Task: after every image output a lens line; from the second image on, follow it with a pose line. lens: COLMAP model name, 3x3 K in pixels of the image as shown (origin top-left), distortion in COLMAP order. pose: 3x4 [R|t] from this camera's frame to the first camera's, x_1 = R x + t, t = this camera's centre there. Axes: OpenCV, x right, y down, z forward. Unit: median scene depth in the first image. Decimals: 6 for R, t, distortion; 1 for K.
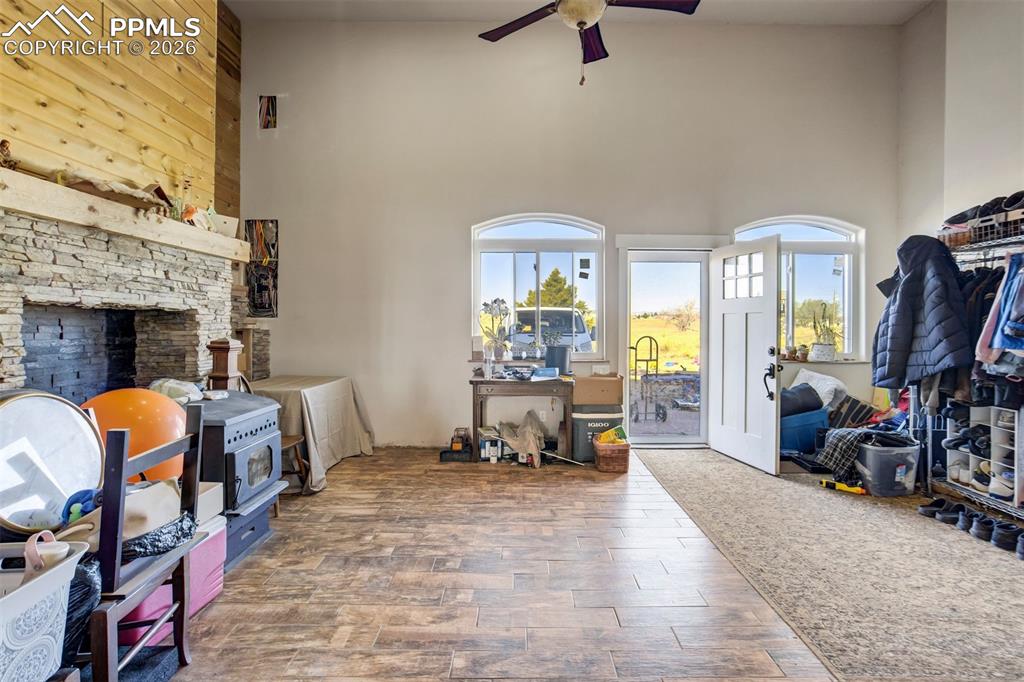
lens RADIAL K [[488.1, 0, 518.3], [0, 488.1, 329.4], [0, 0, 1]] dist [-0.015461, 0.009727]
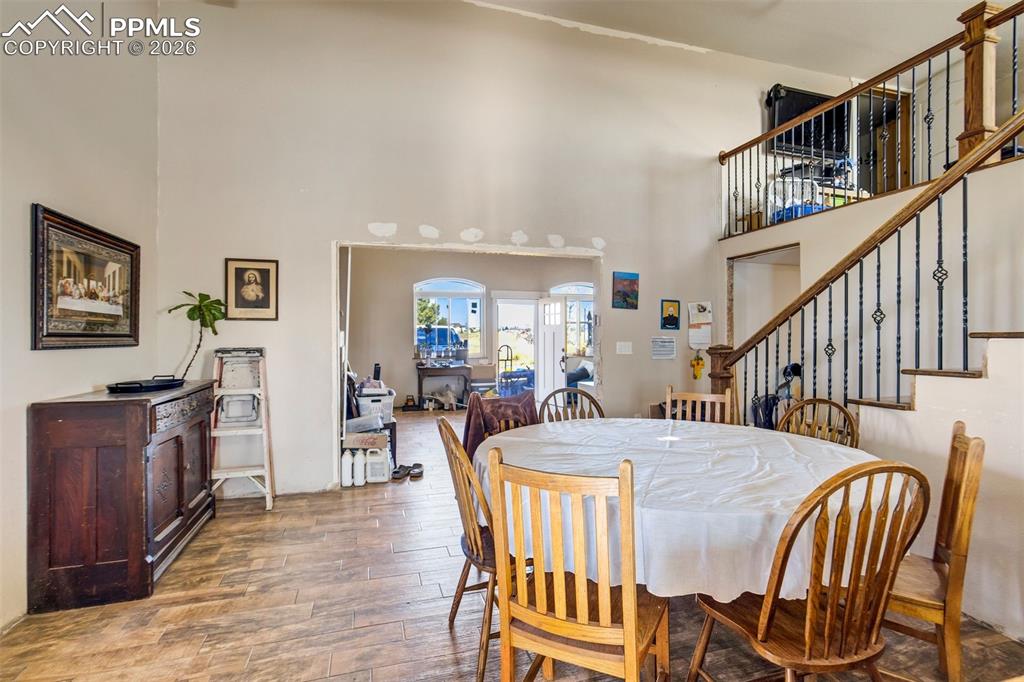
lens RADIAL K [[488.1, 0, 515.6], [0, 488.1, 335.0], [0, 0, 1]] dist [-0.015461, 0.009727]
pose [[0.957598, -0.002839, 0.288094, -0.277947], [0.007912, 0.999833, -0.016446, 0.010637], [-0.287999, 0.018029, 0.957461, -0.920105]]
